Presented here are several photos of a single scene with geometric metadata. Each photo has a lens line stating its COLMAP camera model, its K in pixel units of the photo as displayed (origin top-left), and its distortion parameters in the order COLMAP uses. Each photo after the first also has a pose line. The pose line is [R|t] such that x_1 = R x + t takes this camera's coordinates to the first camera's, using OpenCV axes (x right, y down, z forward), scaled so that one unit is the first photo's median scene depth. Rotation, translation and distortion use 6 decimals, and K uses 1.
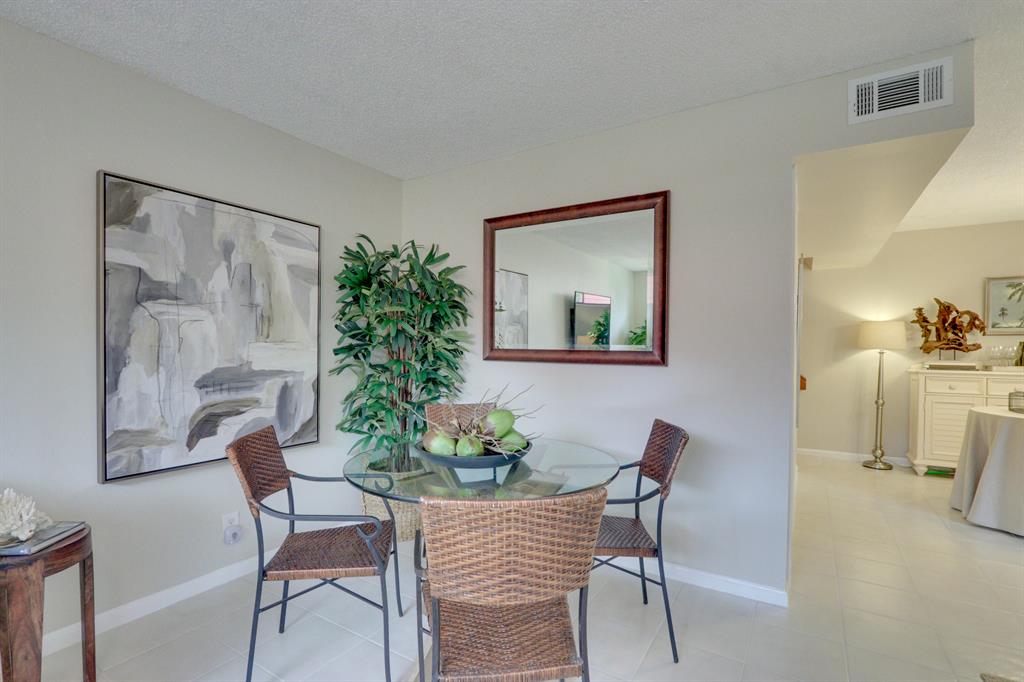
lens RADIAL K [[470.1, 0, 510.8], [0, 470.1, 355.2], [0, 0, 1]] dist [-0.024321, 0.006237]
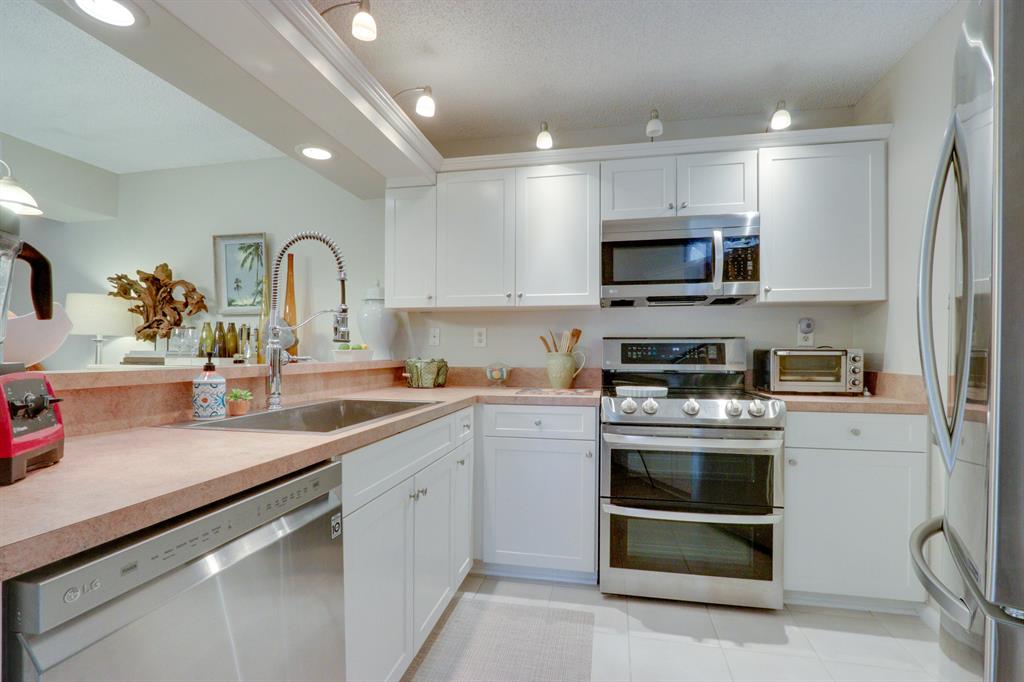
lens RADIAL K [[480.1, 0, 504.7], [0, 480.1, 353.2], [0, 0, 1]] dist [-0.017864, 0.000411]
pose [[0.946742, -0.005220, 0.321950, 1.226558], [0.005150, 0.999986, 0.001068, 0.016838], [-0.321952, 0.000647, 0.946756, 0.150166]]
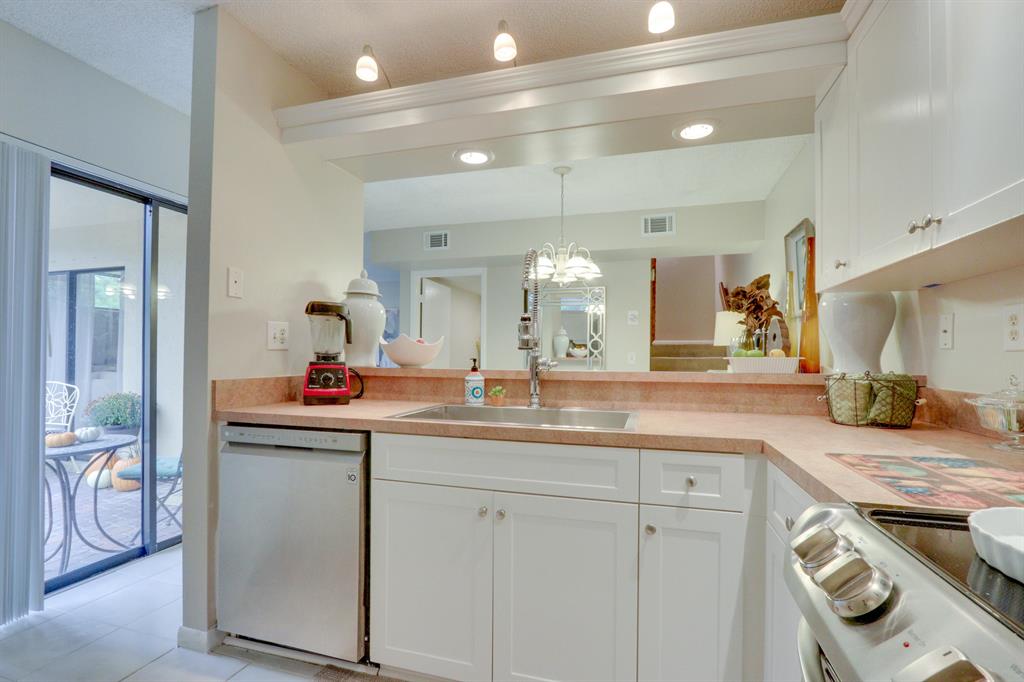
lens RADIAL K [[470.1, 0, 510.8], [0, 470.1, 355.2], [0, 0, 1]] dist [-0.024321, 0.006237]
pose [[0.235779, -0.009144, -0.971764, 1.618071], [-0.009220, 0.999890, -0.011646, 0.017161], [0.971763, 0.011705, 0.235669, 0.463142]]
